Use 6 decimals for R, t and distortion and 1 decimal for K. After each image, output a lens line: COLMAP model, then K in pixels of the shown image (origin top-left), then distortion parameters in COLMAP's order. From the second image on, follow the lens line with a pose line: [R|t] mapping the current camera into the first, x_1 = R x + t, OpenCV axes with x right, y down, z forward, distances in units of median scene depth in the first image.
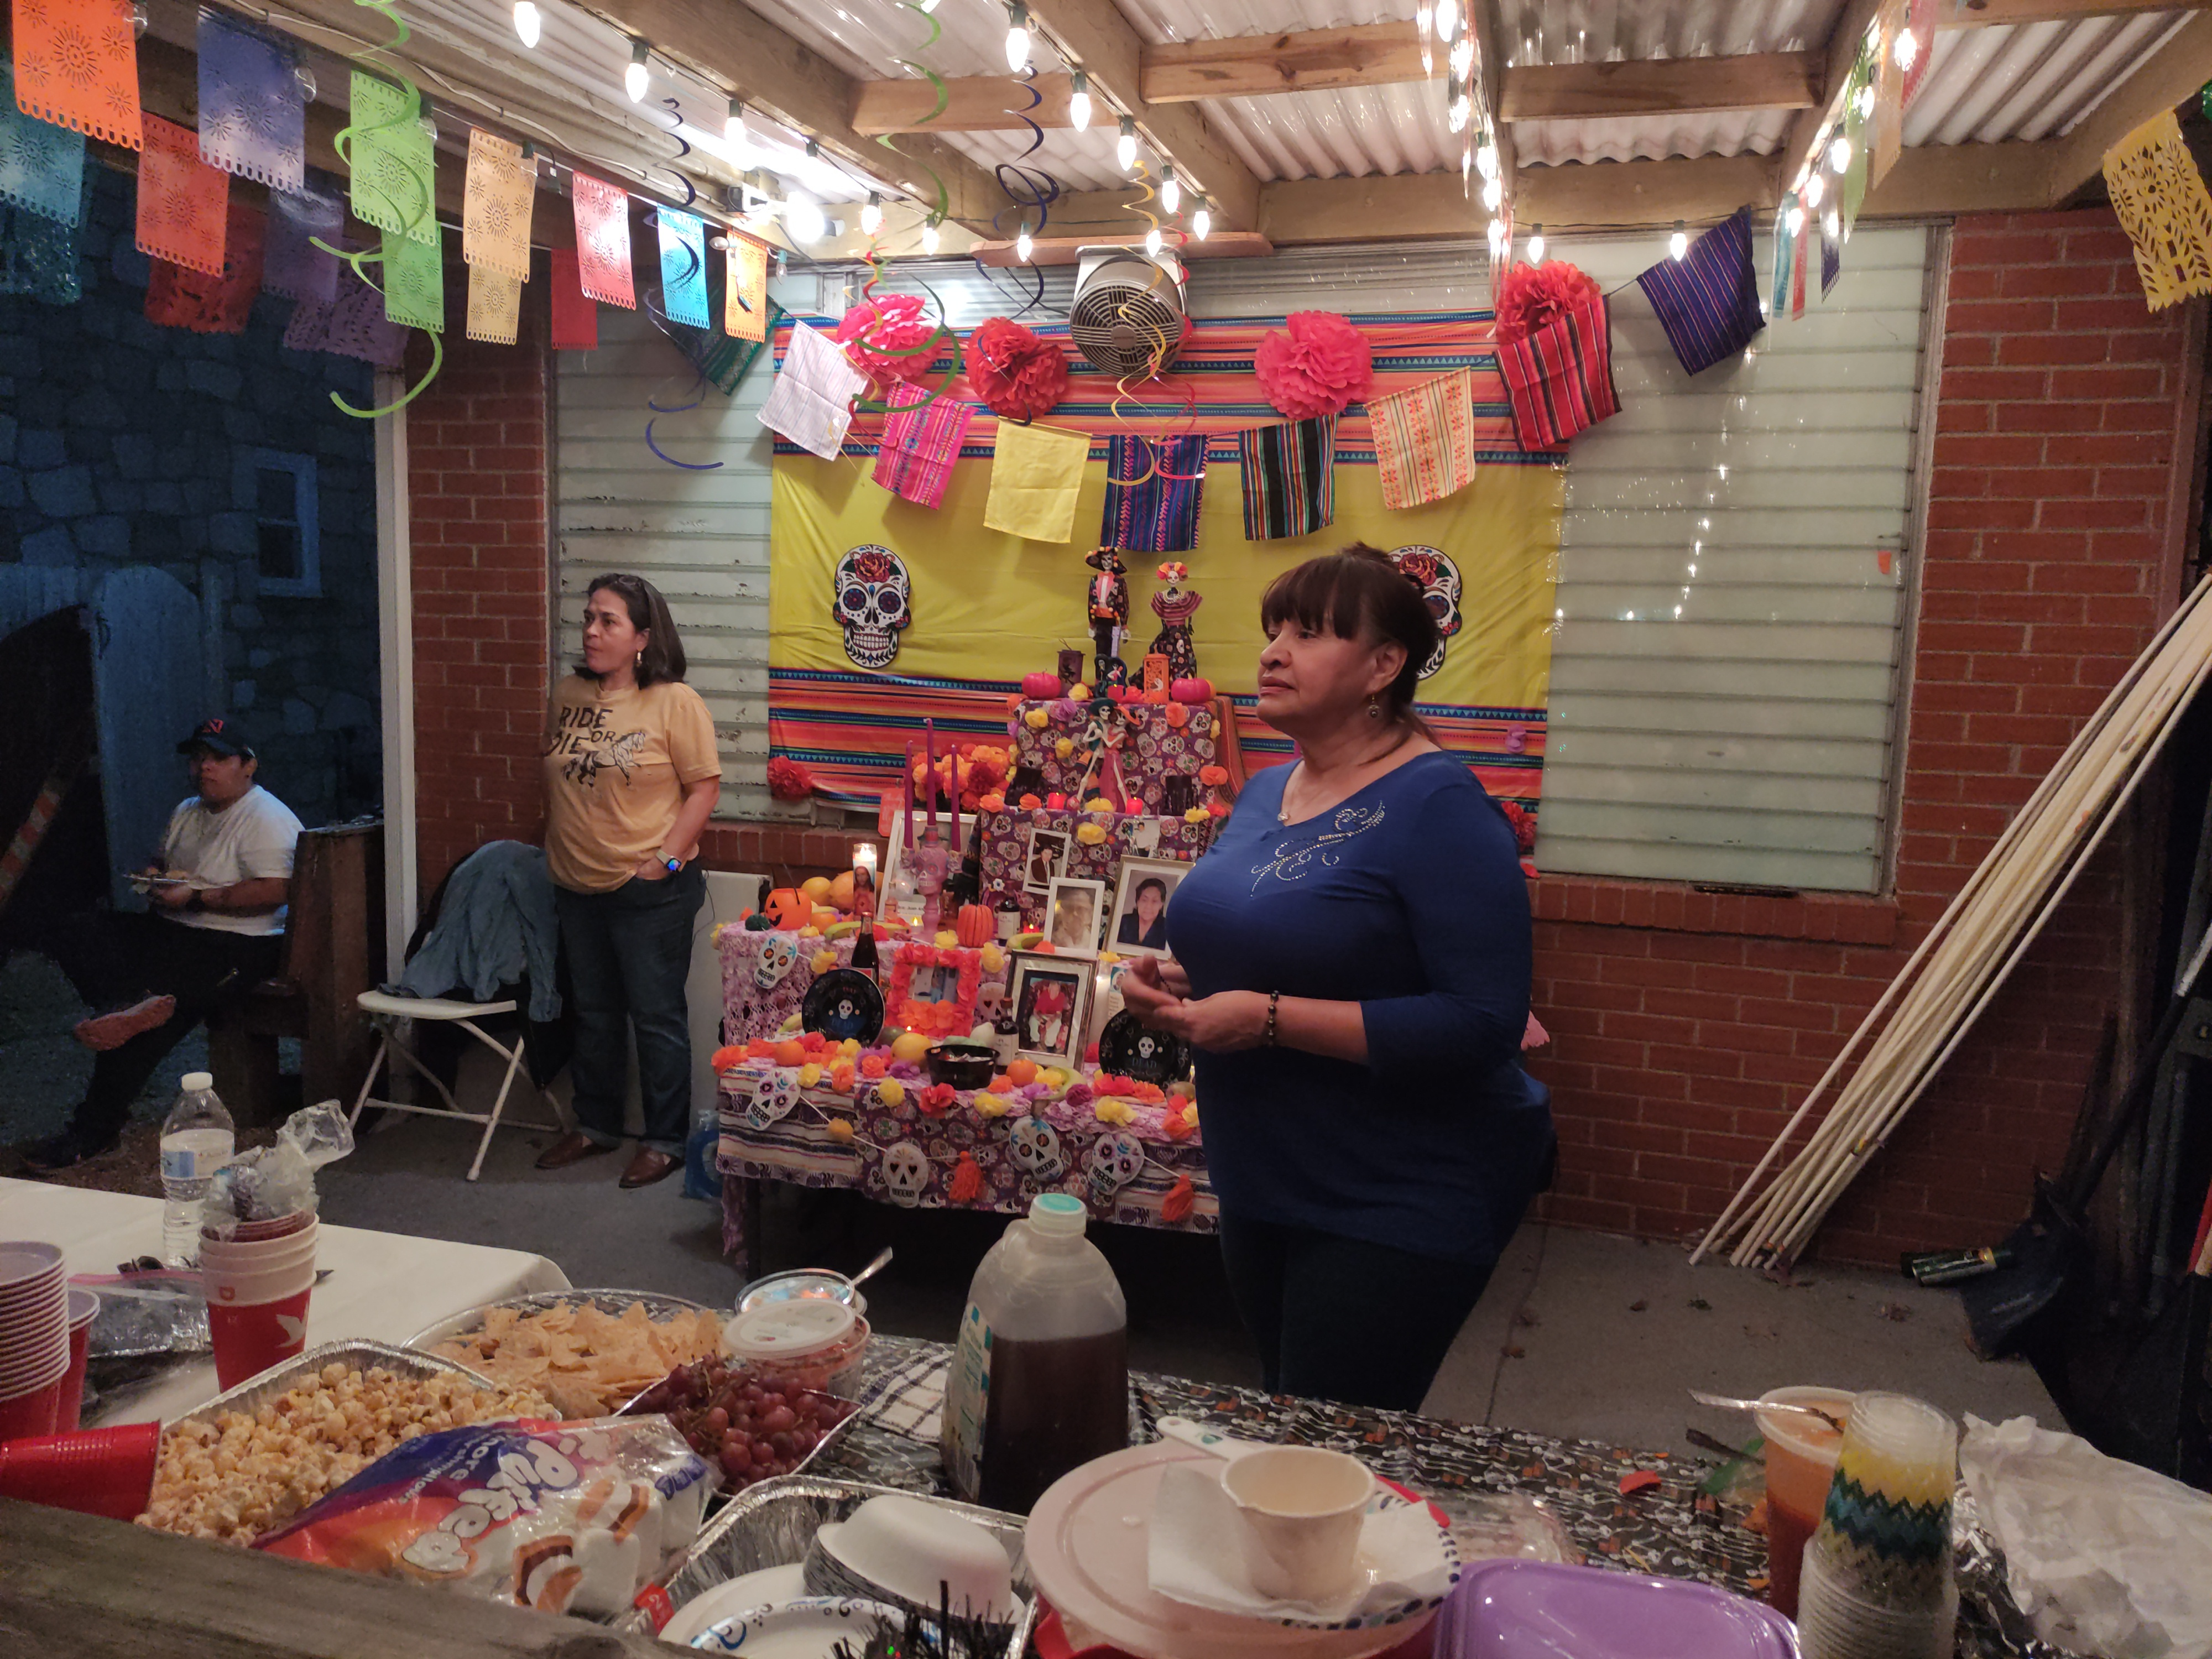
lens RADIAL K [[1652.8, 0, 1109.5], [0, 1652.8, 862.3], [0, 0, 1]] dist [0.002674, -0.001623]
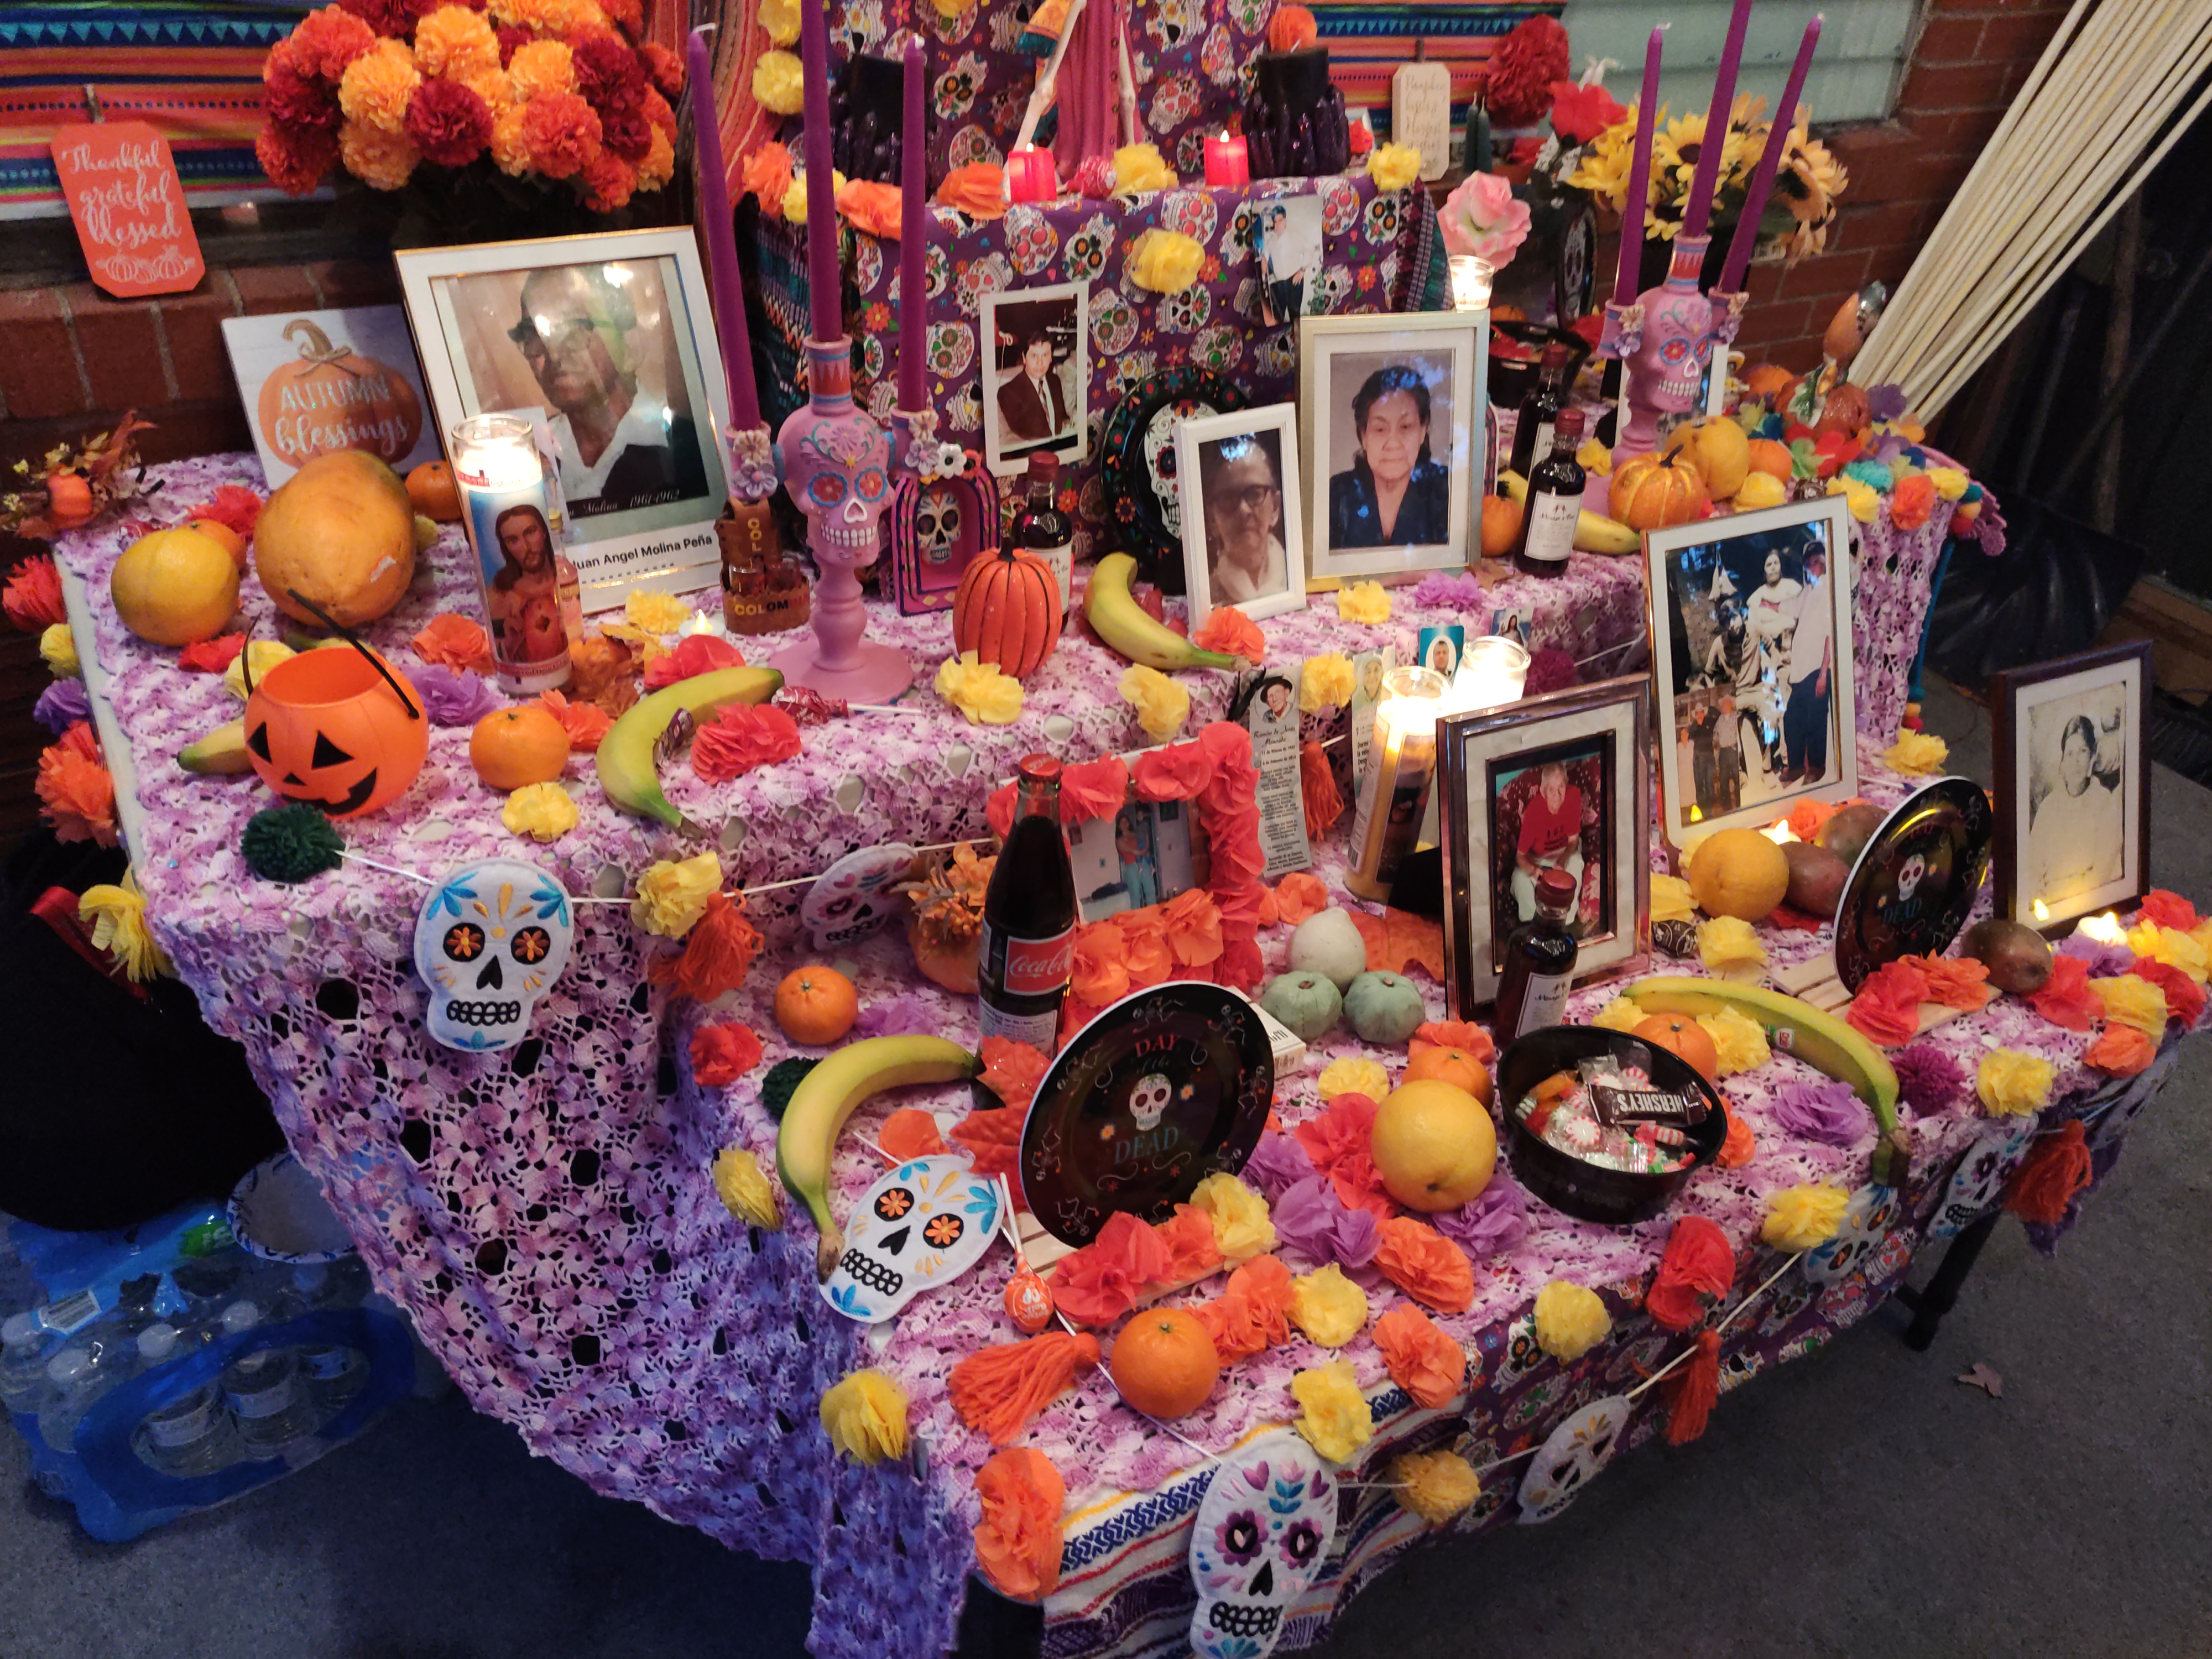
lens RADIAL K [[1652.8, 0, 1109.5], [0, 1652.8, 862.3], [0, 0, 1]] dist [0.002674, -0.001623]
pose [[0.663261, -0.416188, 0.621991, -0.299904], [0.048413, 0.853228, 0.519287, -0.093631], [-0.746821, -0.314310, 0.586061, 0.760825]]
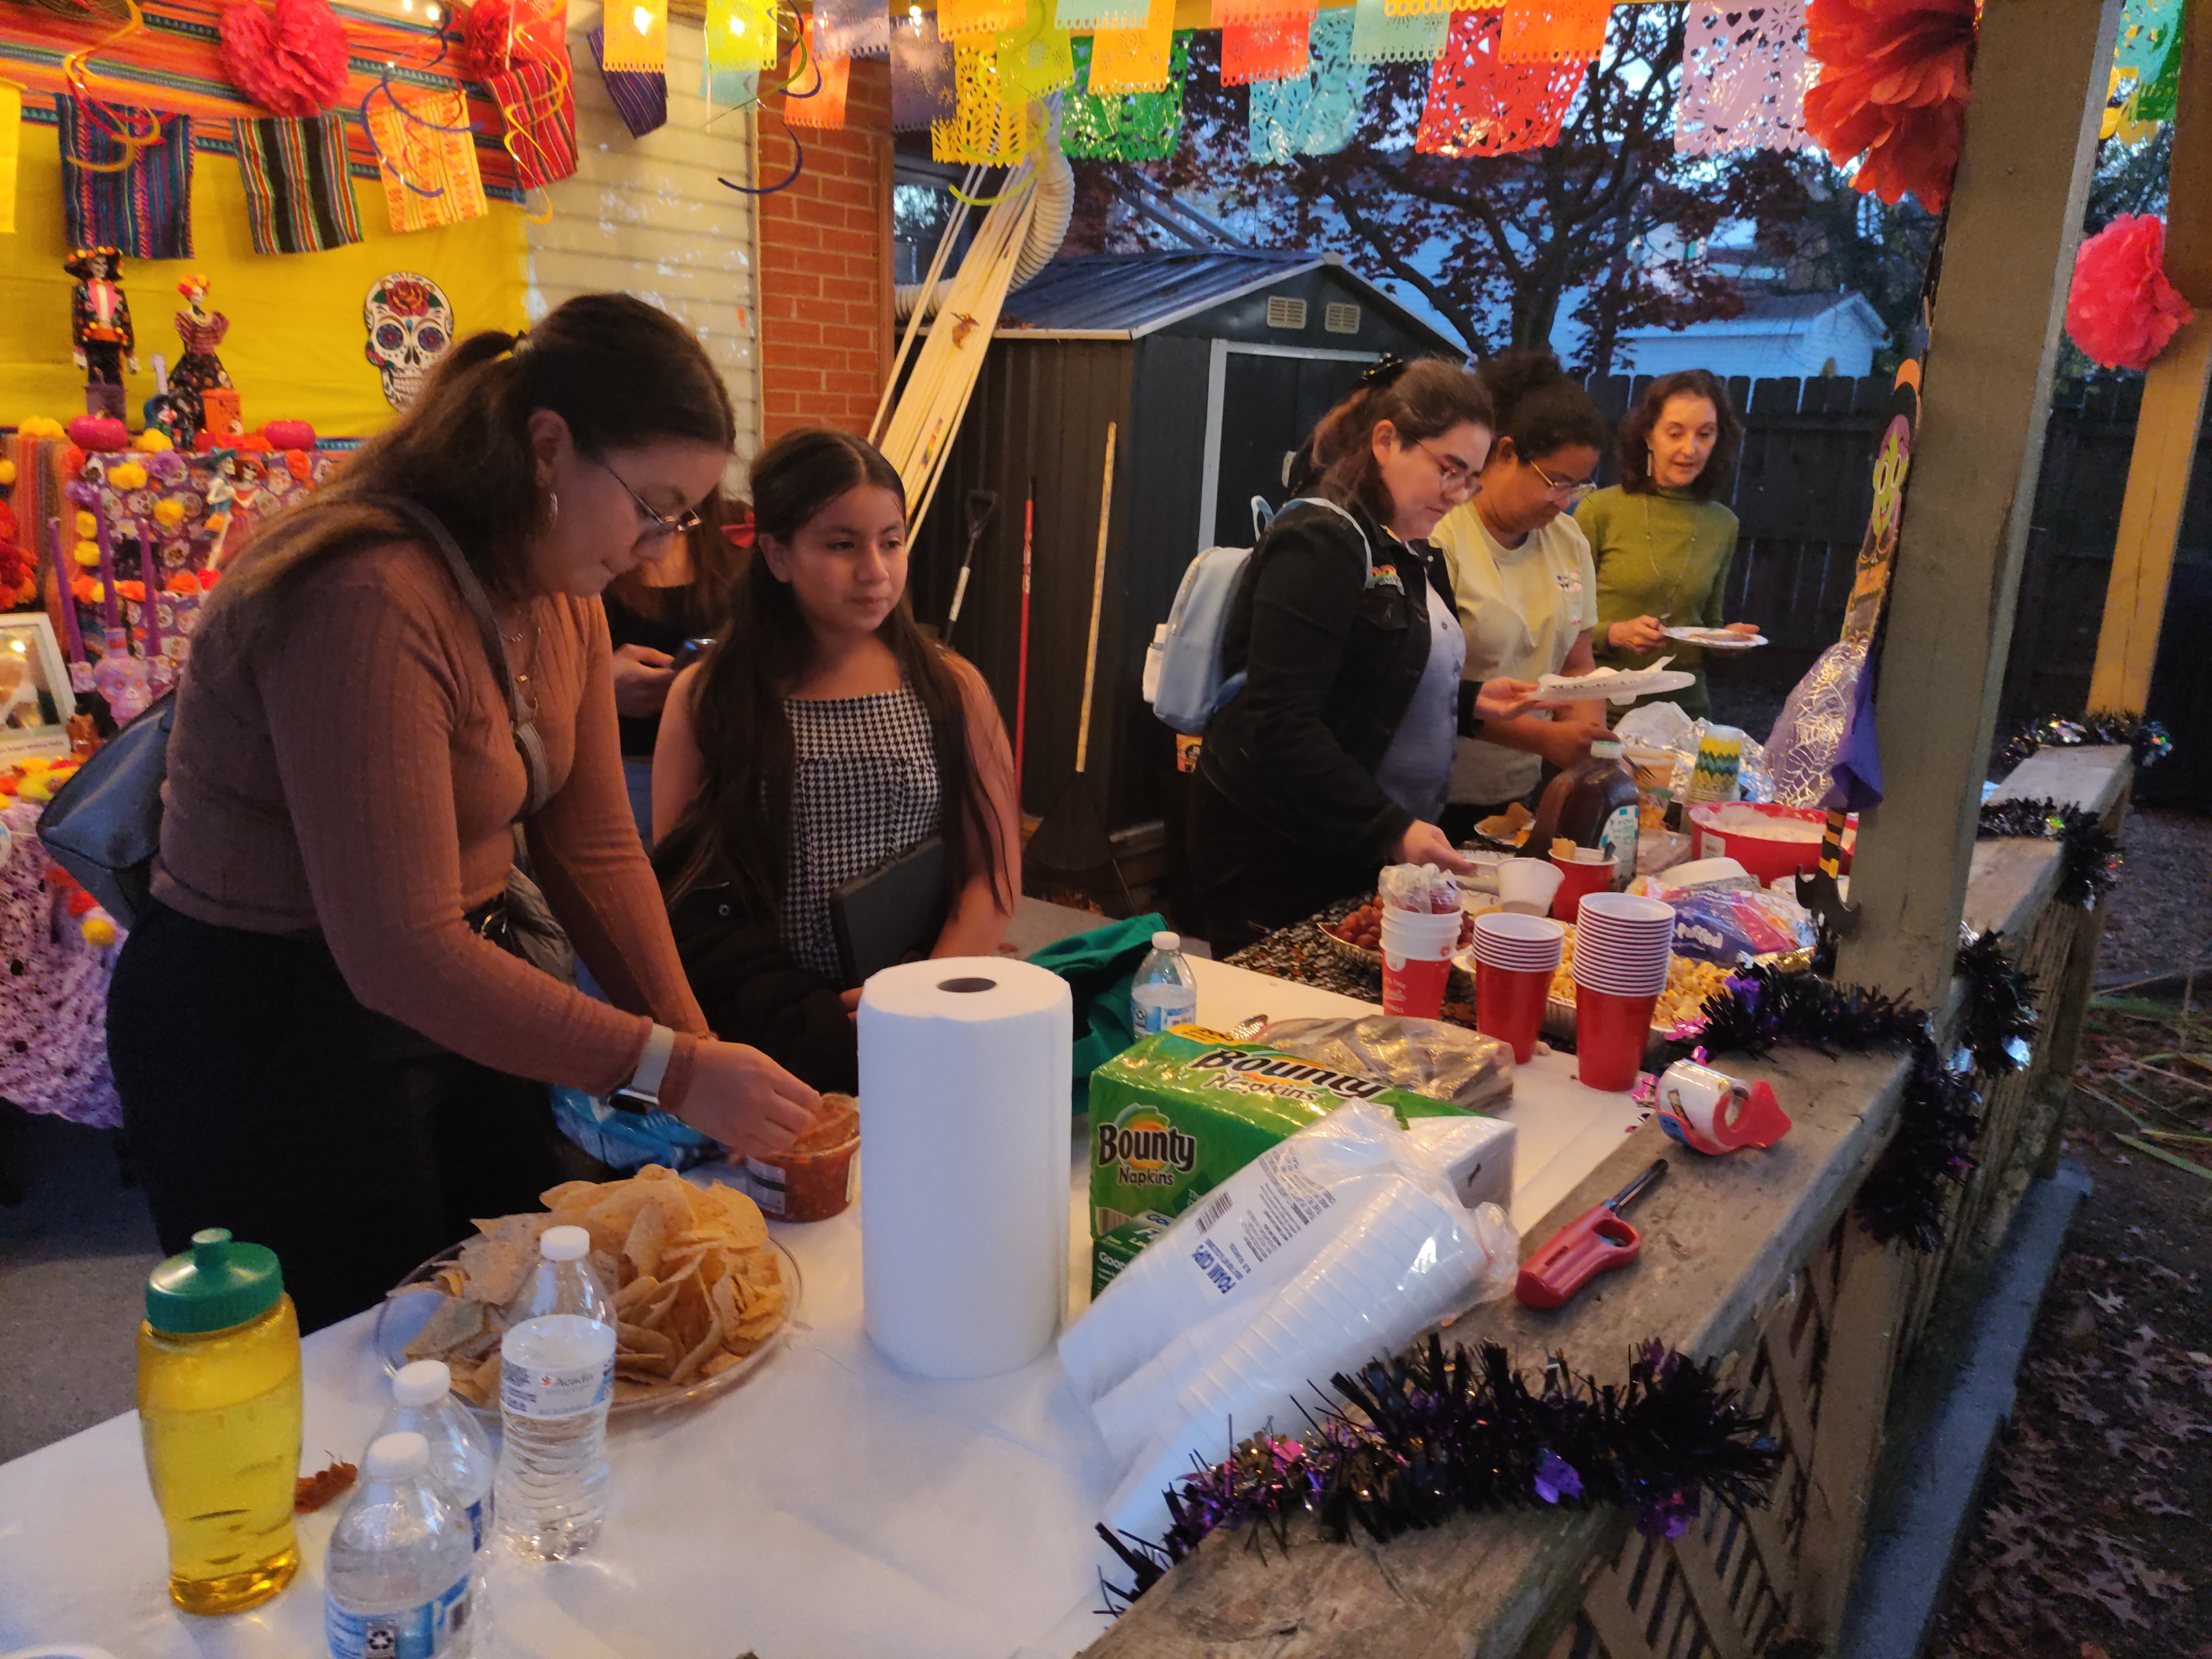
lens RADIAL K [[1610.6, 0, 1106.0], [0, 1610.6, 829.5], [0, 0, 1]] dist [-0.002360, -0.010264]
pose [[0.323713, -0.248390, 0.912969, -0.655015], [0.094685, 0.968586, 0.229949, -0.059064], [-0.941406, 0.012006, 0.337063, 0.330535]]
